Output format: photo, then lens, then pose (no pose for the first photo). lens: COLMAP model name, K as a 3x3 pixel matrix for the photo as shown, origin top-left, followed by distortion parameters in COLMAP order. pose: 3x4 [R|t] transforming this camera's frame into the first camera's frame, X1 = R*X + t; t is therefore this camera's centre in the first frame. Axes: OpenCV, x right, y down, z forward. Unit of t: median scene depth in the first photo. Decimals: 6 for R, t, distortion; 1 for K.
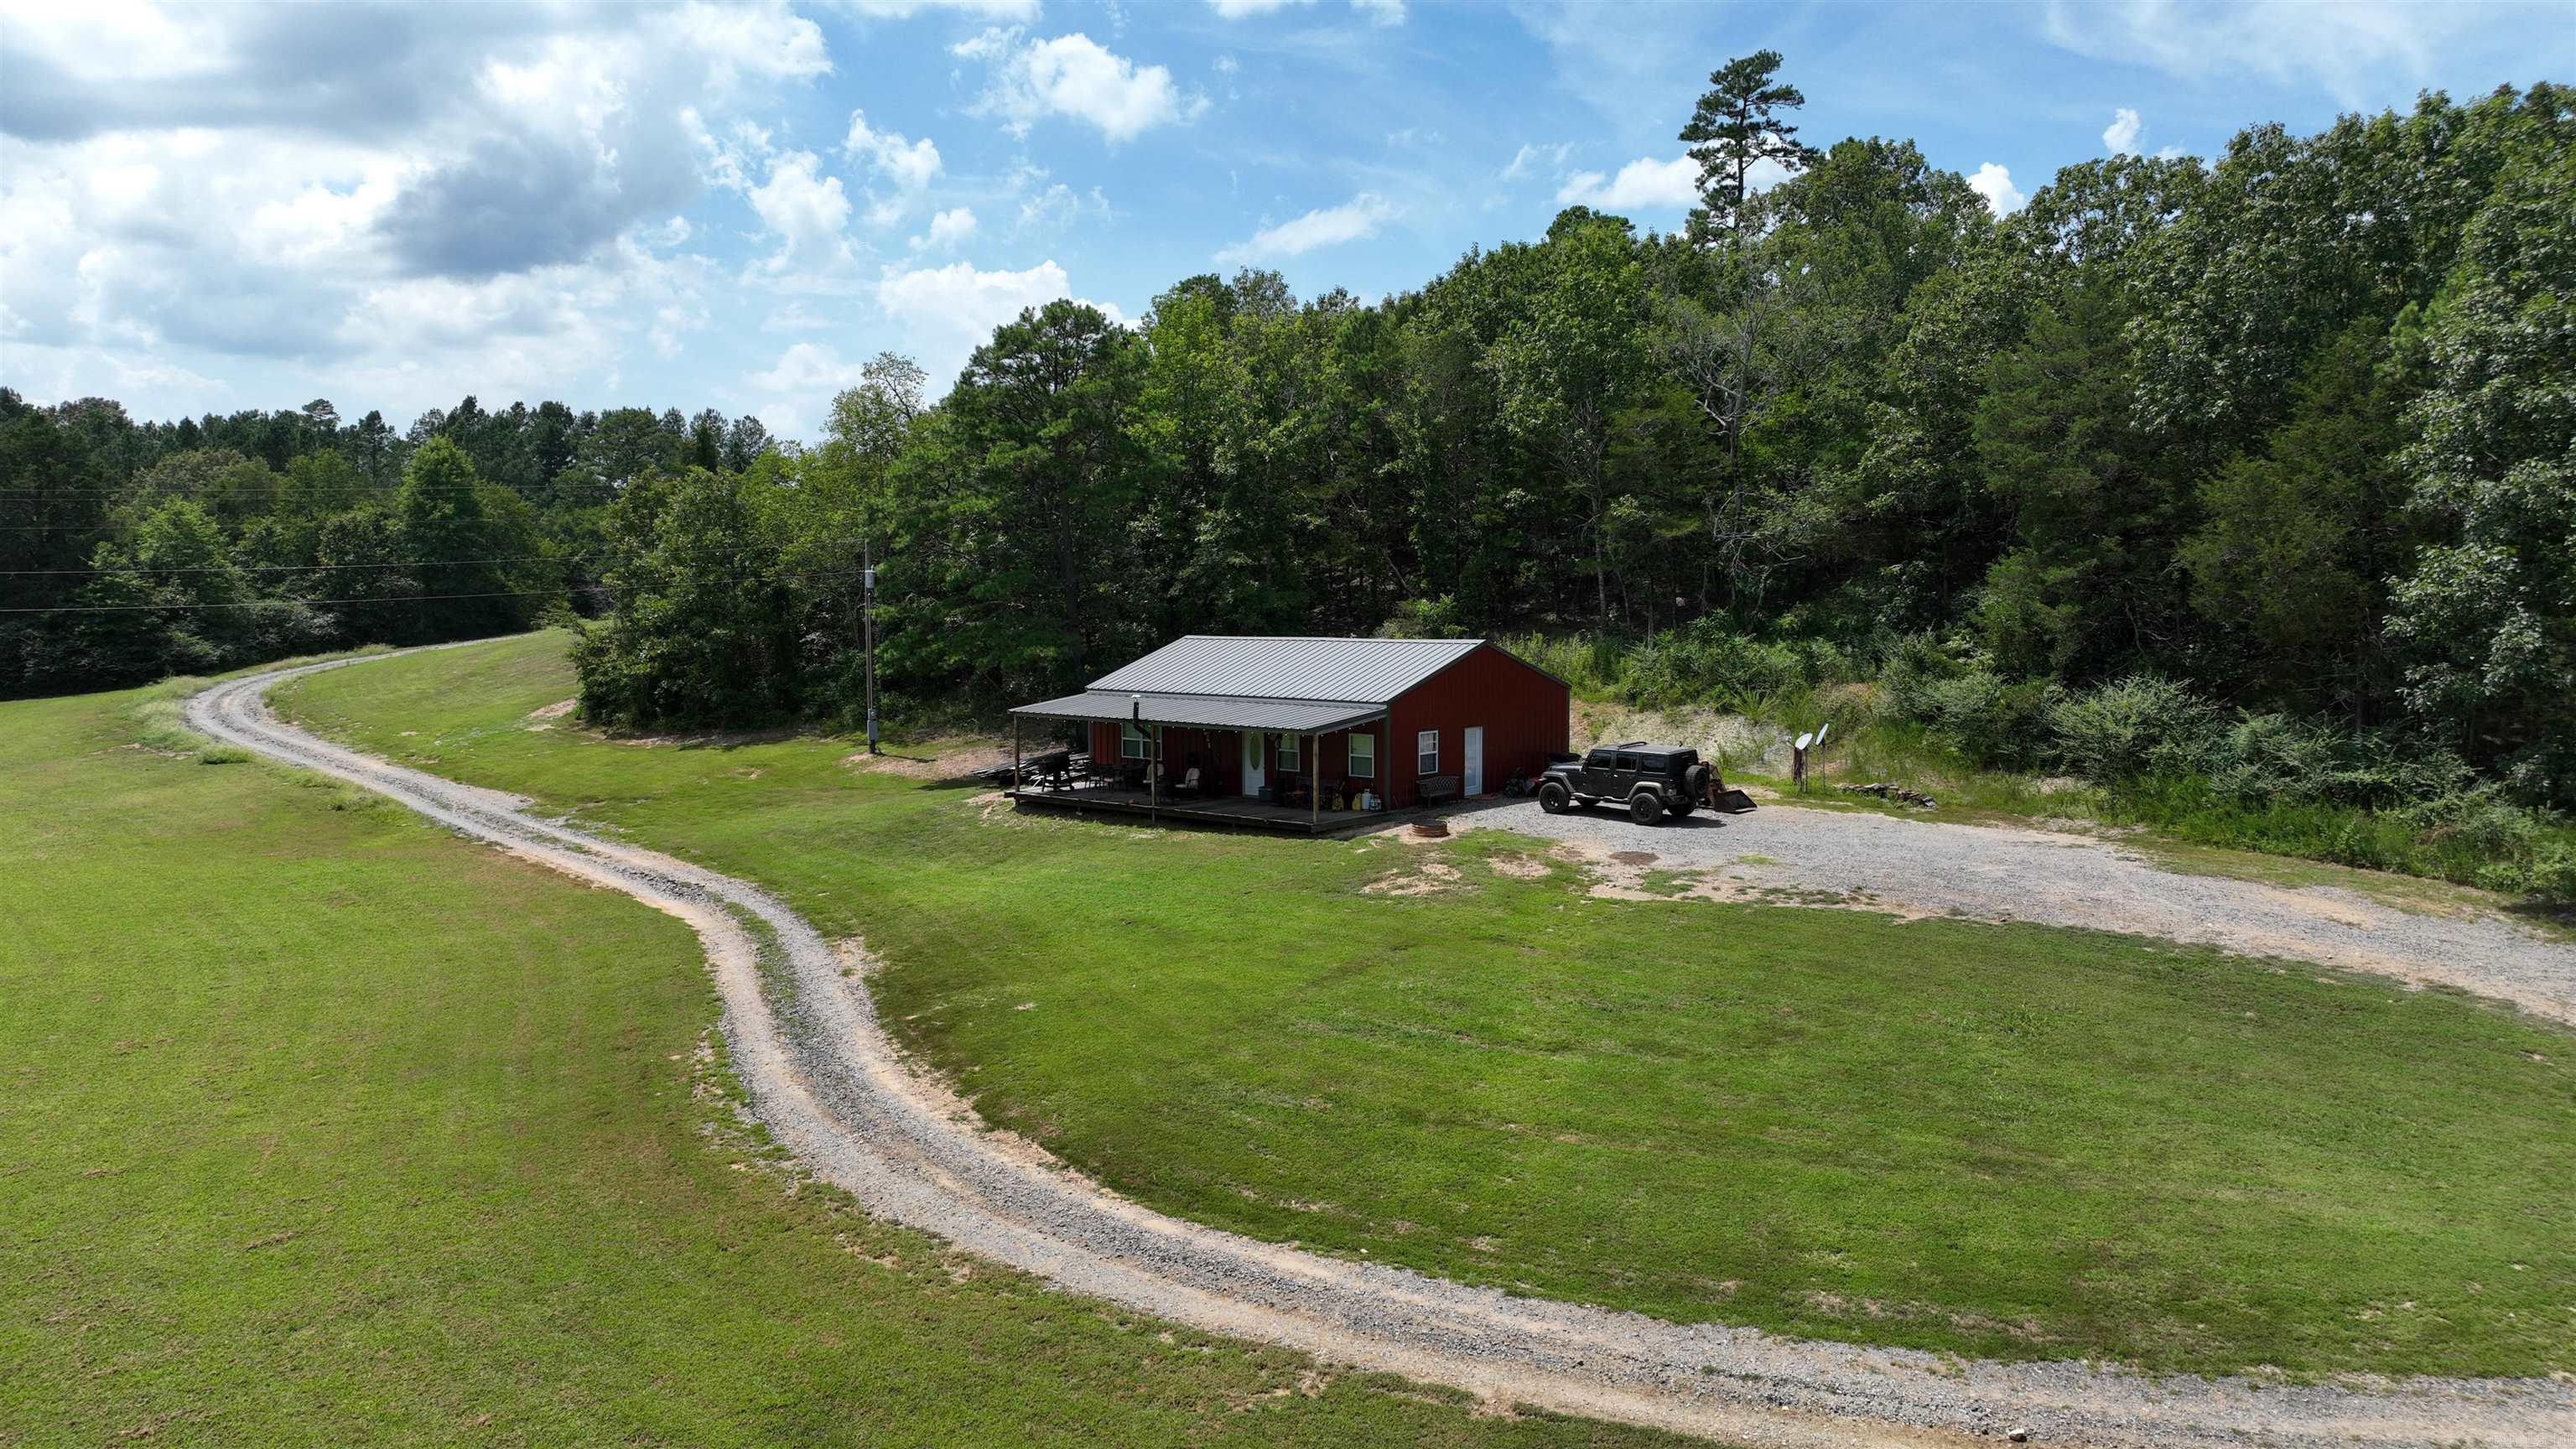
lens RADIAL K [[1798.3, 0, 1292.4], [0, 1798.3, 715.0], [0, 0, 1]] dist [0.000713, 0.006536]
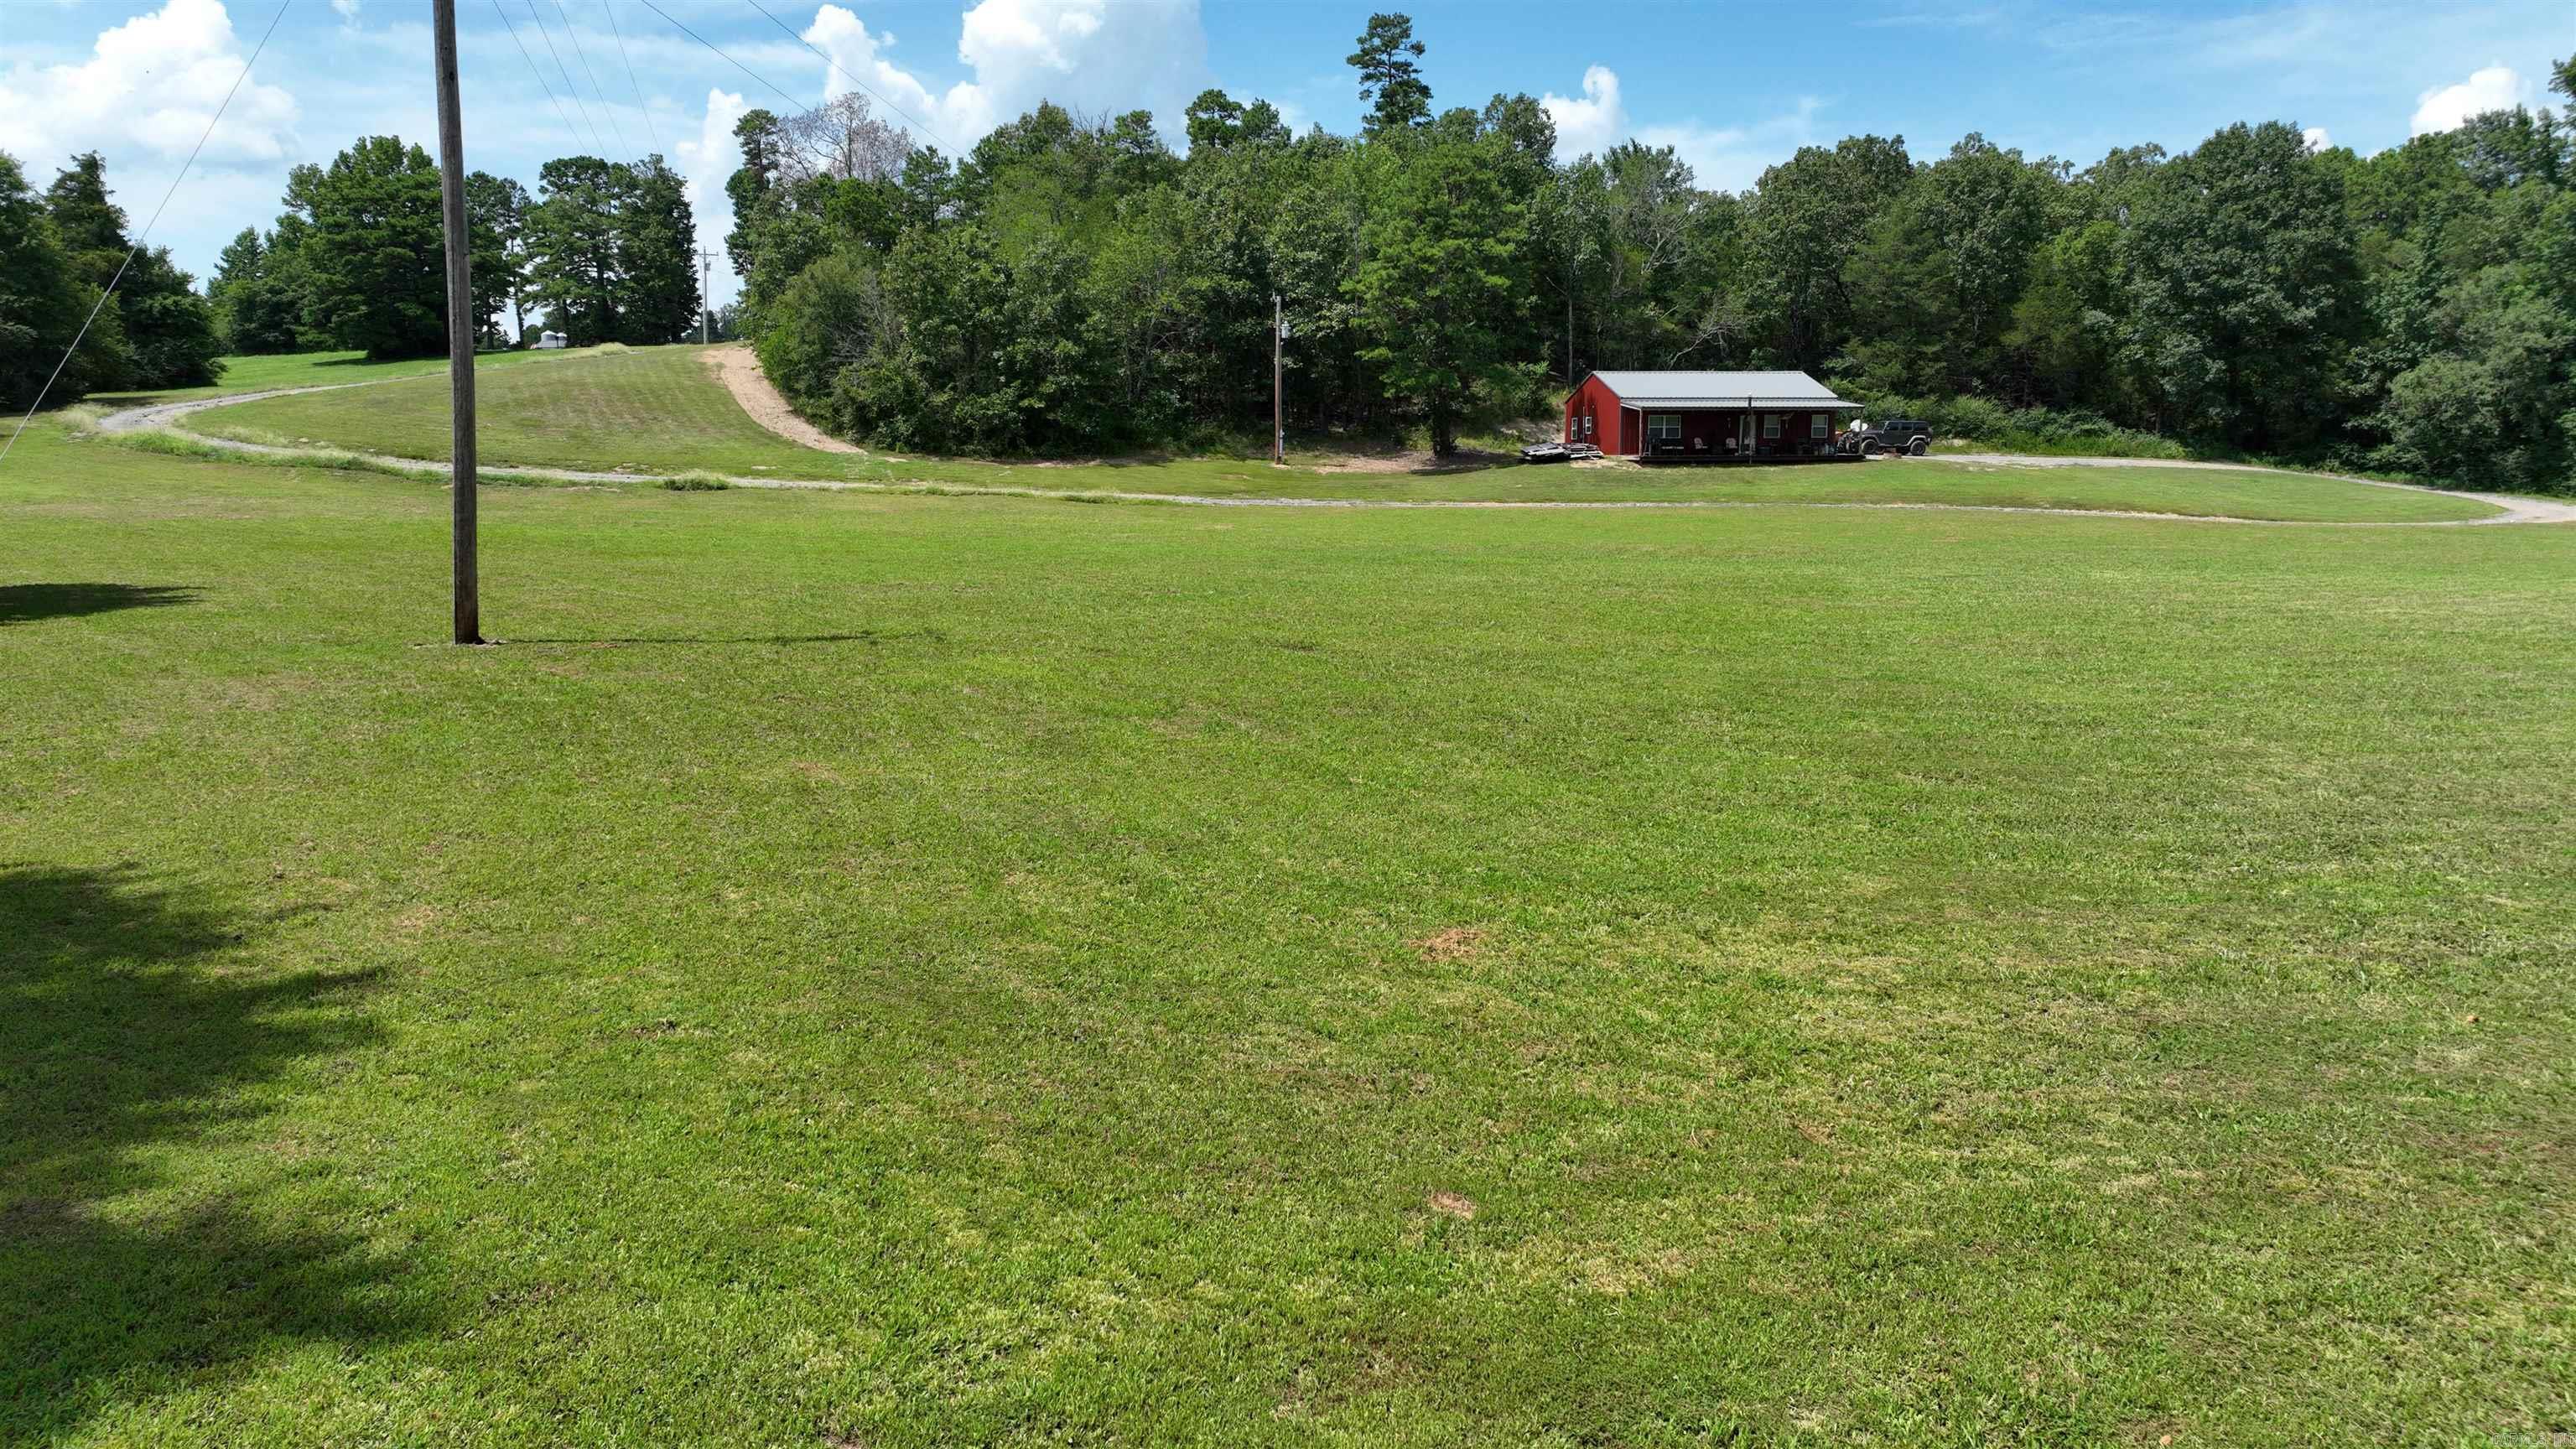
lens RADIAL K [[1752.3, 0, 1289.0], [0, 1752.3, 711.1], [0, 0, 1]] dist [0.002930, -0.028270]
pose [[0.640278, -0.112552, 0.759853, -1.575408], [0.054823, 0.993380, 0.100947, 0.092304], [-0.766184, -0.022977, 0.642210, 0.189569]]
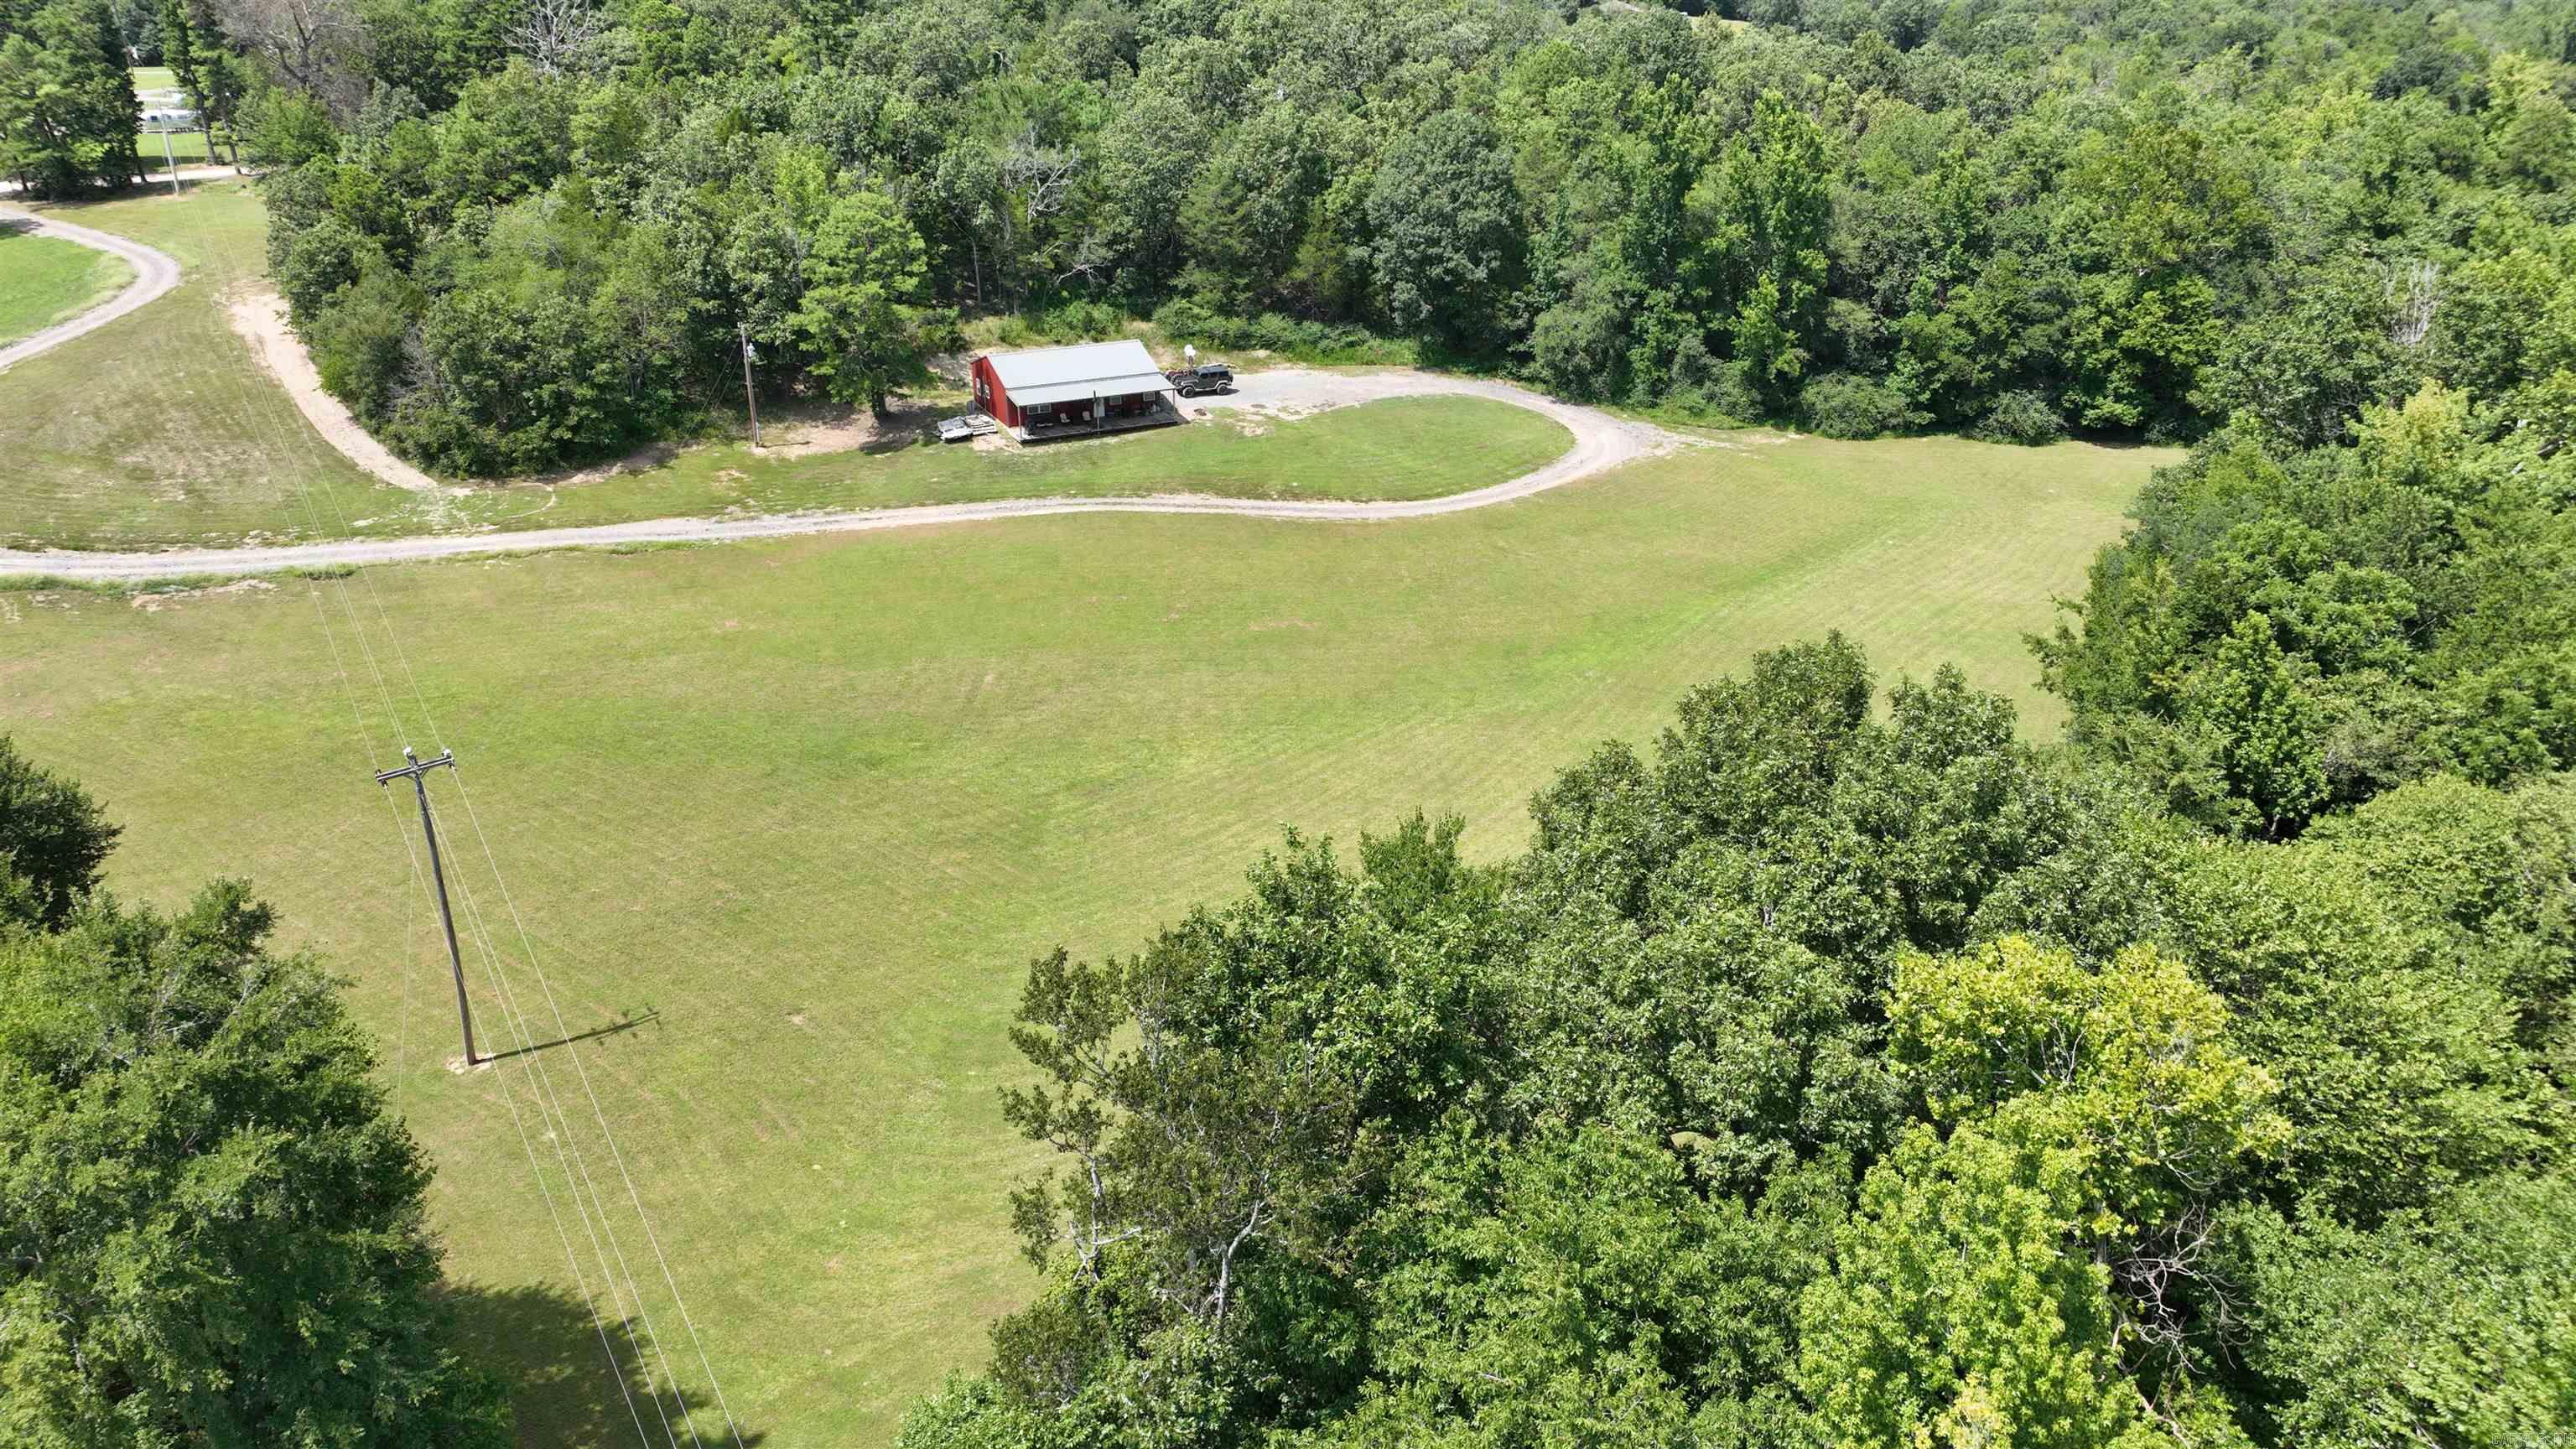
lens RADIAL K [[1752.3, 0, 1289.0], [0, 1752.3, 711.1], [0, 0, 1]] dist [0.002930, -0.028270]
pose [[0.405587, -0.371371, 0.835215, -2.017919], [0.064555, 0.923101, 0.379100, -0.466313], [-0.911774, -0.099840, 0.398371, -0.279147]]
